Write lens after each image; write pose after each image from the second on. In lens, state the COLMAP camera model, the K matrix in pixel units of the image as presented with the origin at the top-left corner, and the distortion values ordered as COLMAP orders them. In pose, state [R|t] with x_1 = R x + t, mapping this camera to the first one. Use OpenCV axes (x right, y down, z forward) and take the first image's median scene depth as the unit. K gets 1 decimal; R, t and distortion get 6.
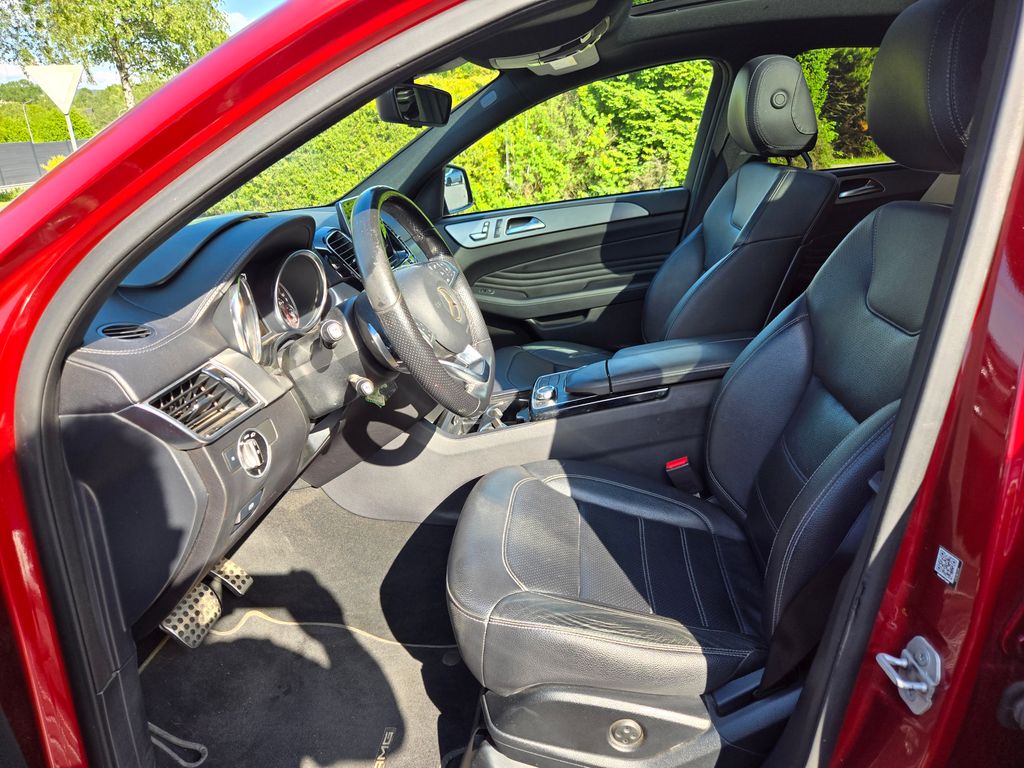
lens RADIAL K [[764.0, 0, 512.0], [0, 764.0, 384.0], [0, 0, 1]] dist [0.040316, 0.001360]
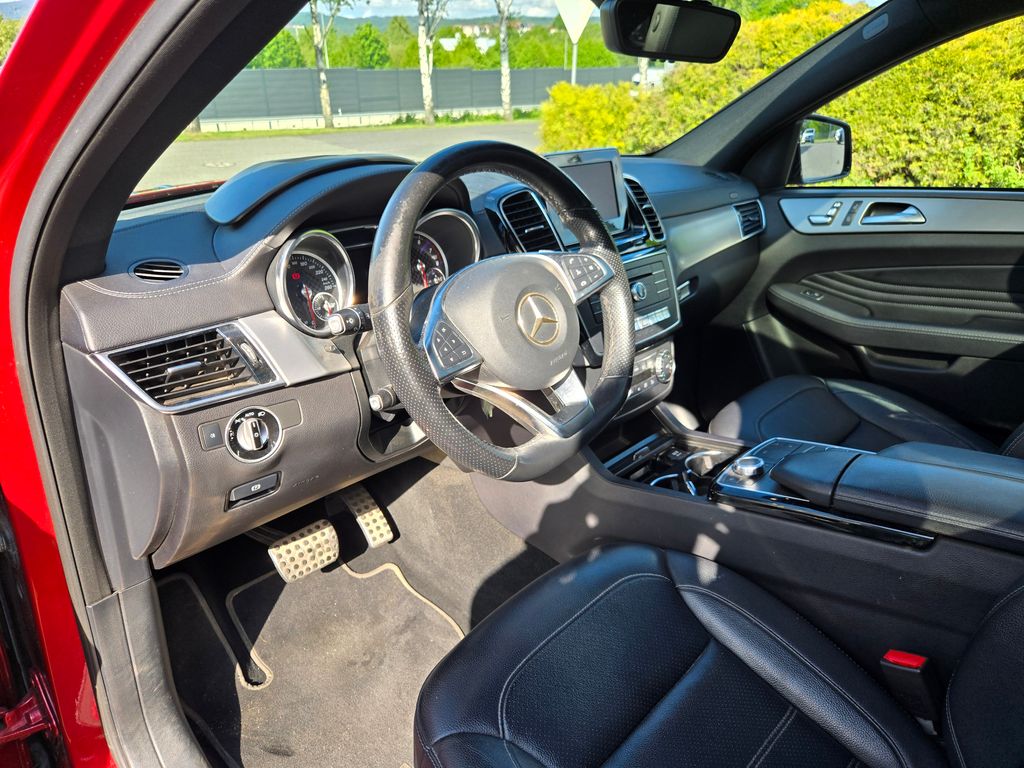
lens RADIAL K [[718.0, 0, 512.0], [0, 718.0, 384.0], [0, 0, 1]] dist [0.038610, -0.045409]
pose [[0.761942, 0.300868, -0.573519, 0.177236], [-0.242348, 0.953661, 0.178322, -0.094350], [0.600593, 0.003120, 0.799548, 0.265173]]
